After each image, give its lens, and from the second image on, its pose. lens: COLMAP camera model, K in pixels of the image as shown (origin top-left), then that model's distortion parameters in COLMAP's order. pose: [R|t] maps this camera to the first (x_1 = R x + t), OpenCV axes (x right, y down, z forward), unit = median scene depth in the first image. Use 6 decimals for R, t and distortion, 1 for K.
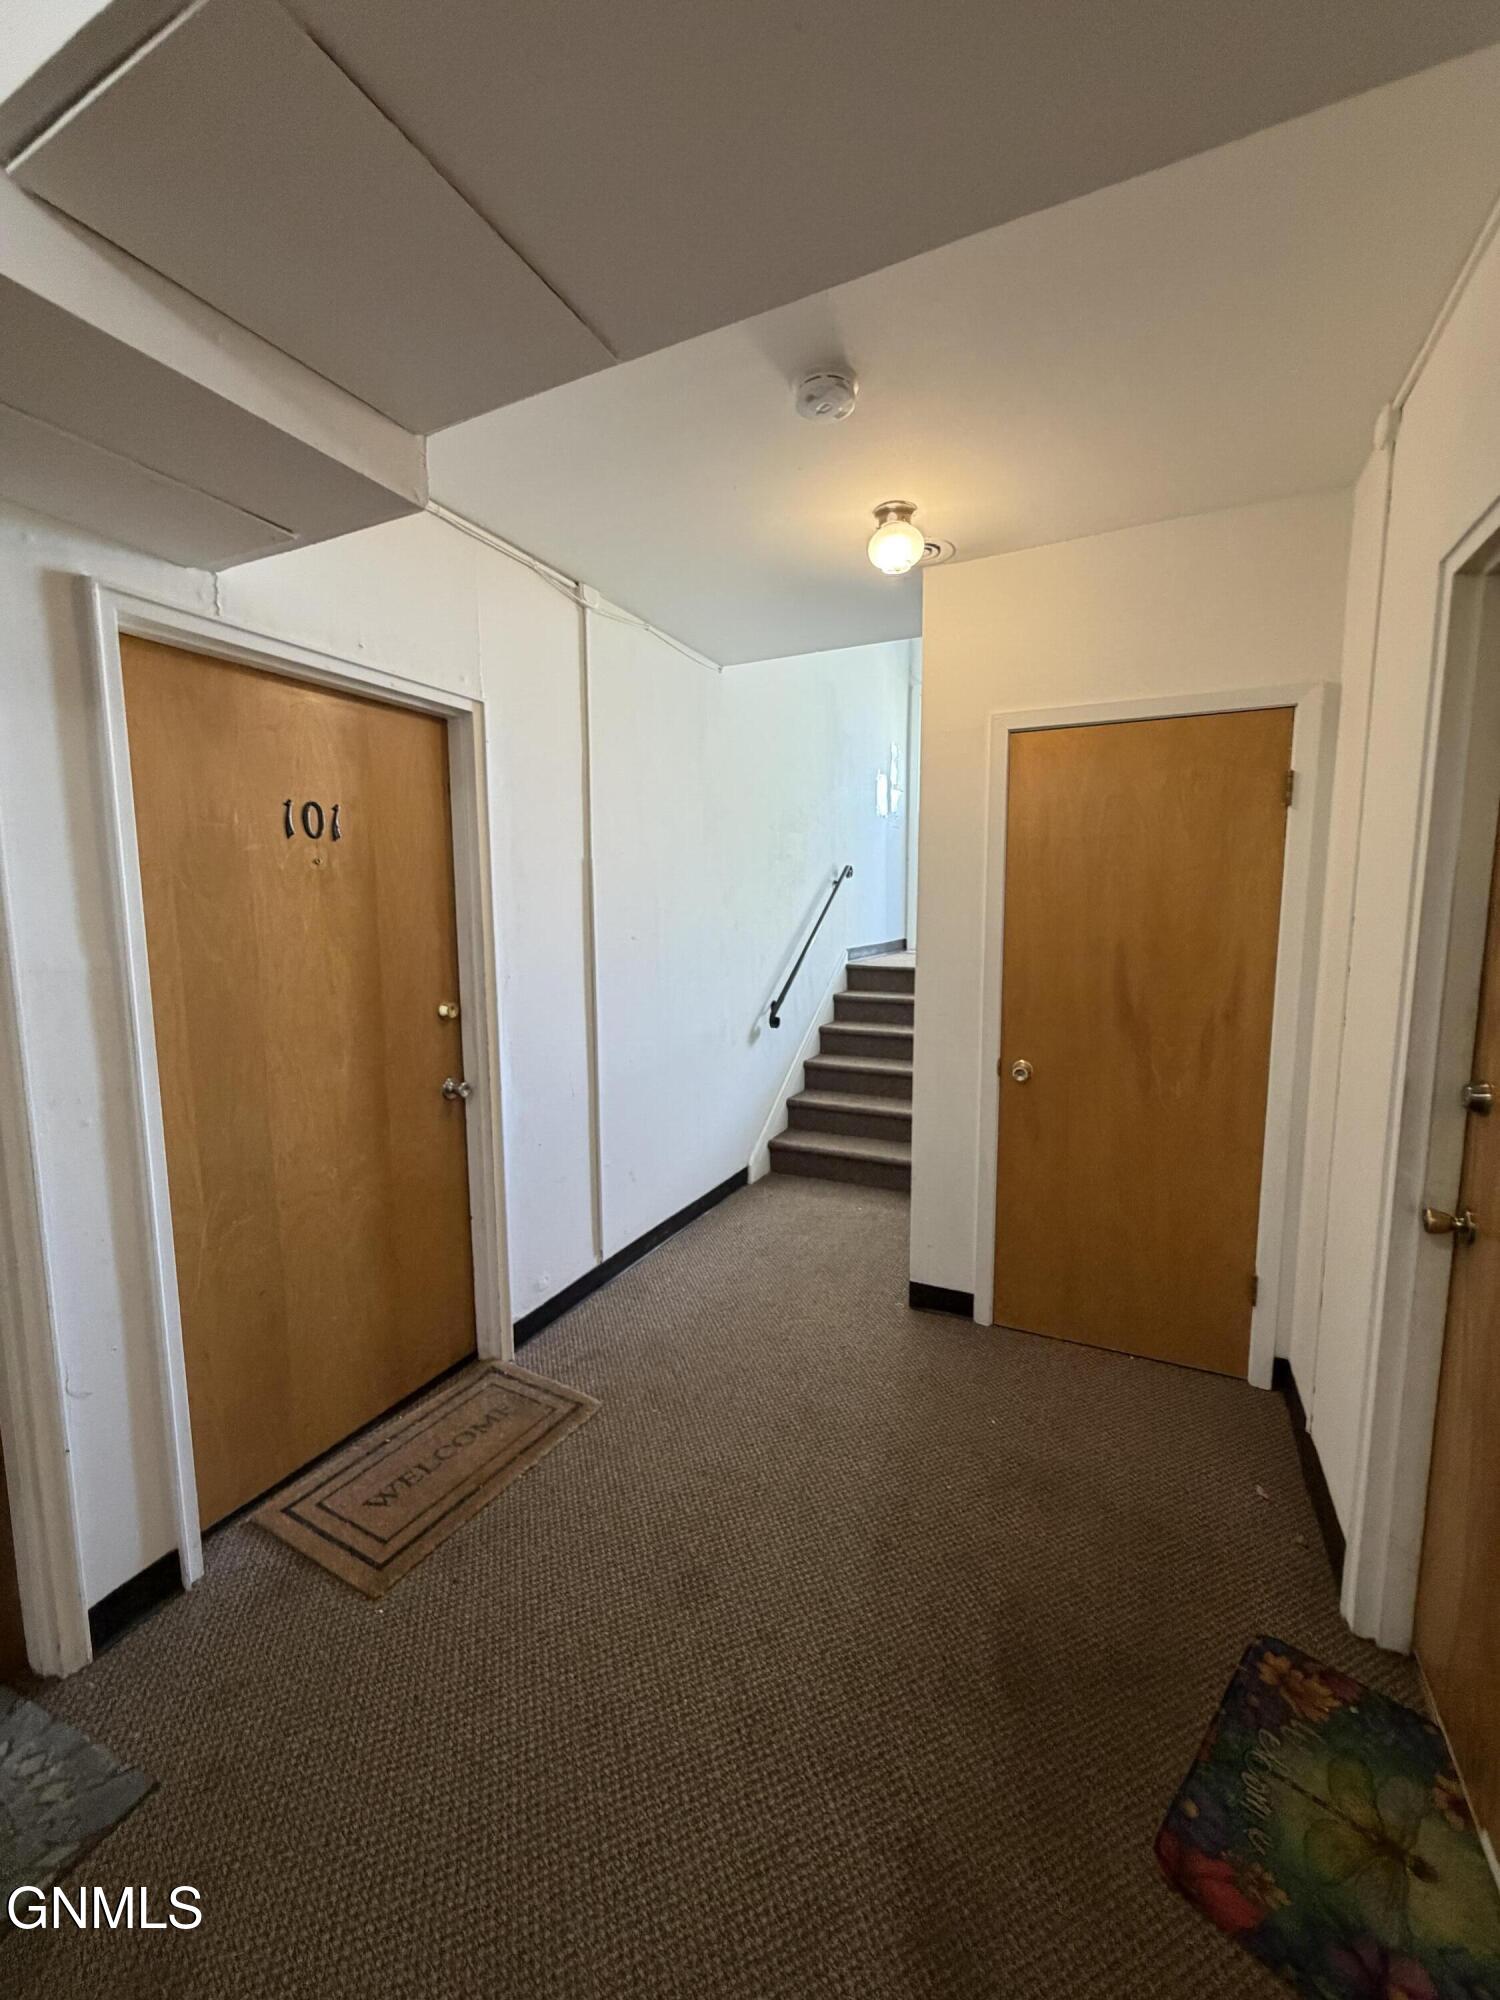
lens RADIAL K [[795.0, 0, 747.4], [0, 795.0, 998.7], [0, 0, 1]] dist [-0.000910, 0.000179]
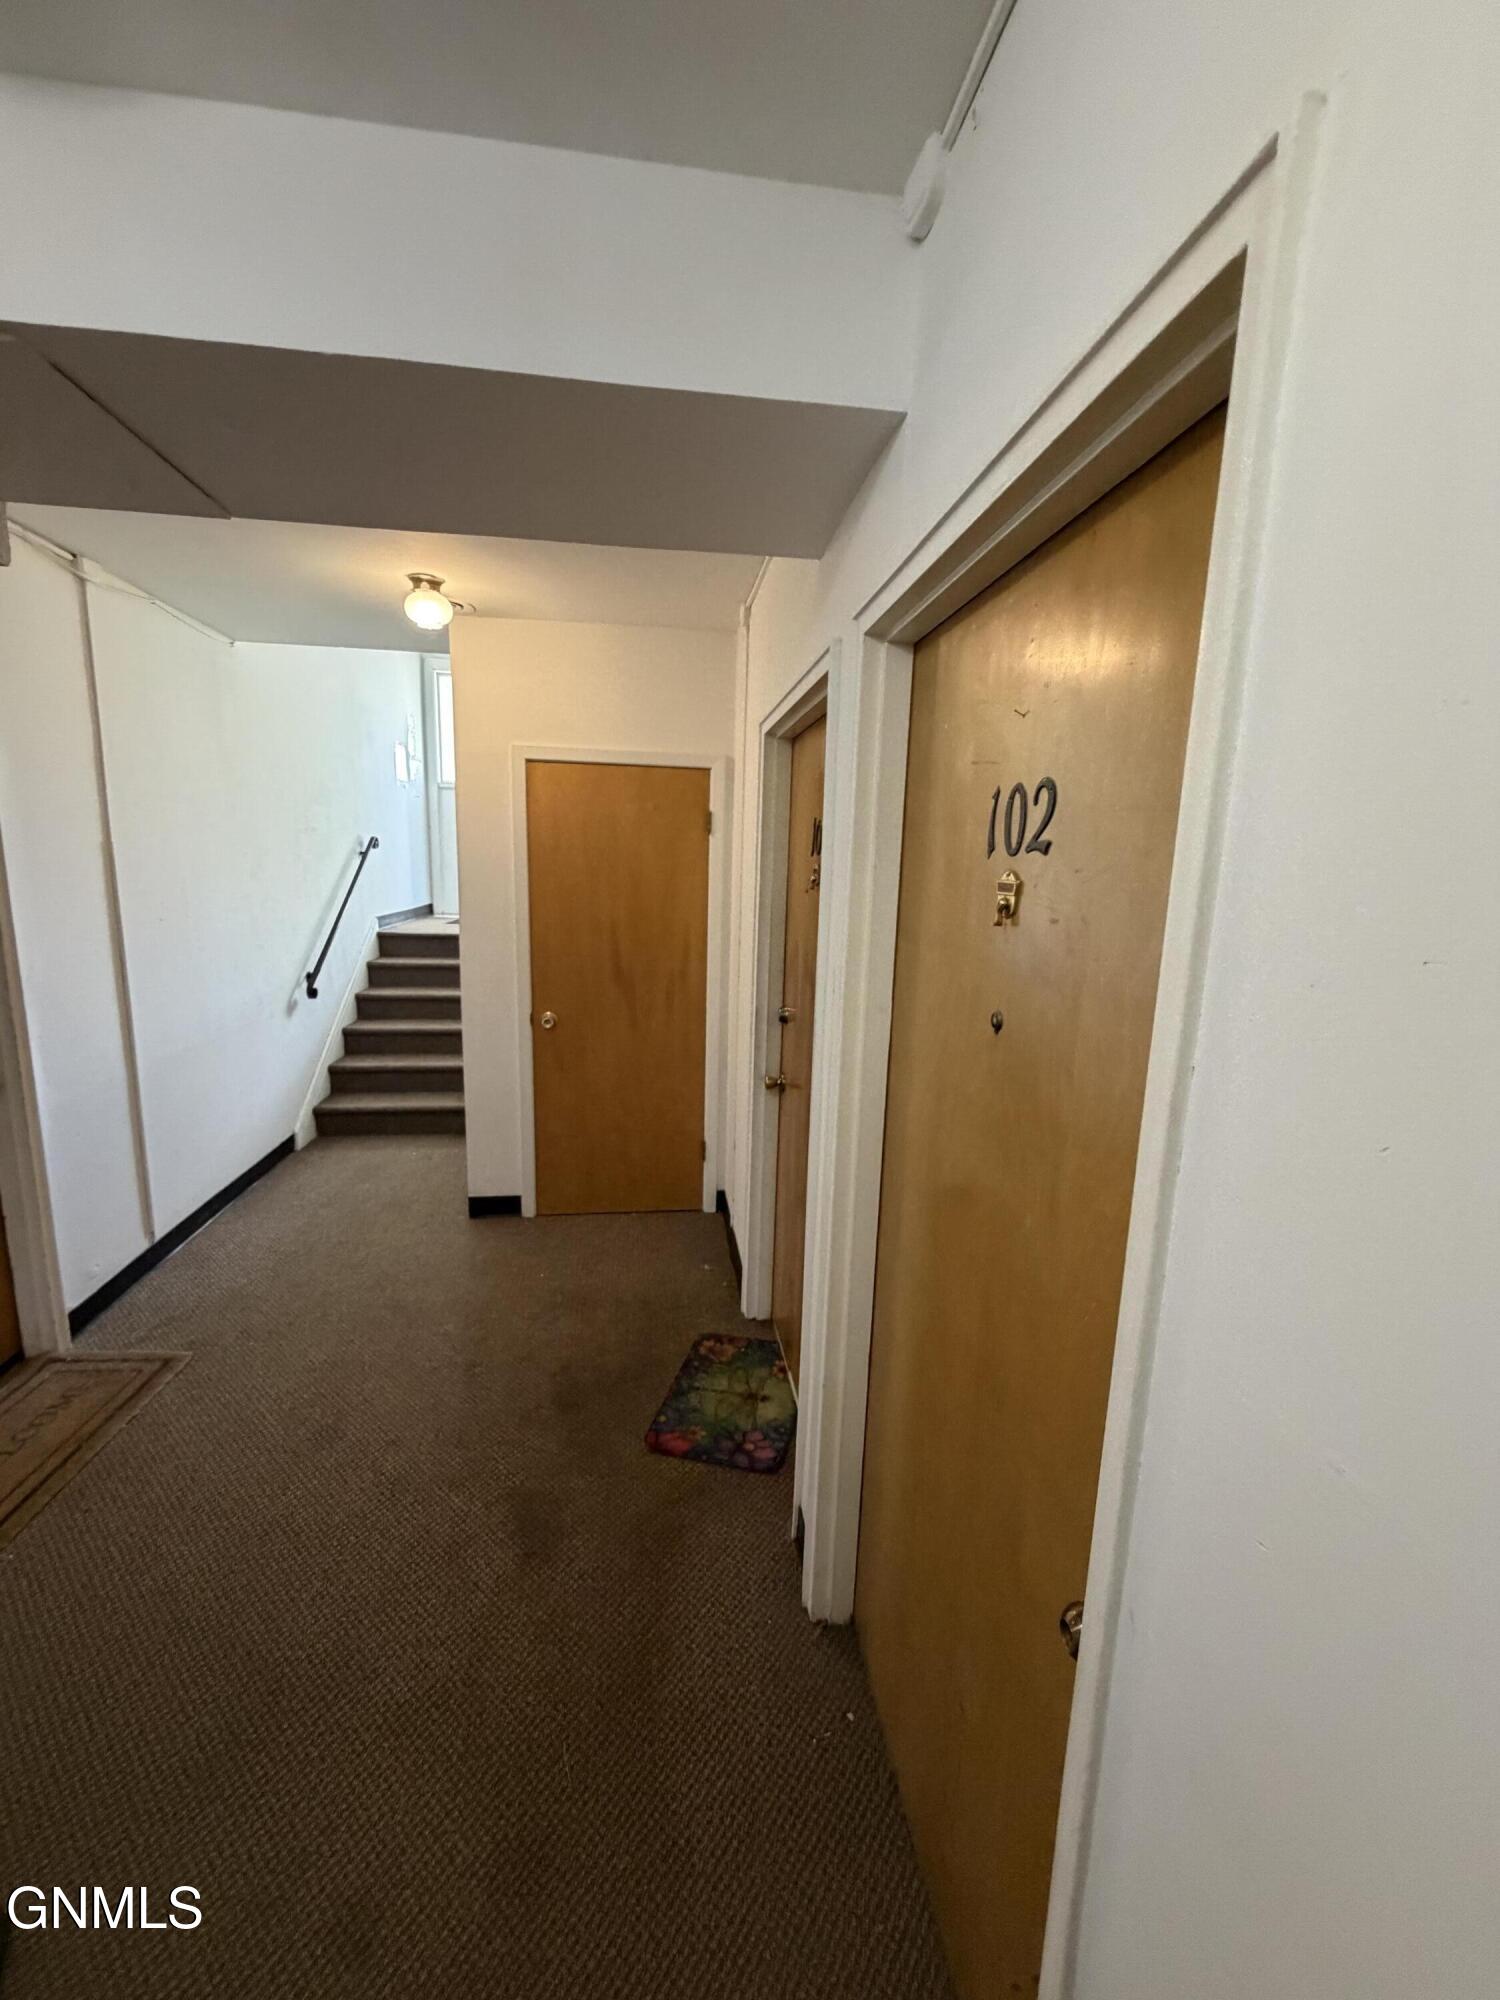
lens RADIAL K [[793.9, 0, 756.5], [0, 793.9, 995.3], [0, 0, 1]] dist [0.000956, 0.000094]
pose [[0.826232, -0.065185, 0.559546, -0.111727], [0.033290, 0.997197, 0.067014, -0.029488], [-0.562345, -0.036742, 0.826086, -0.302476]]
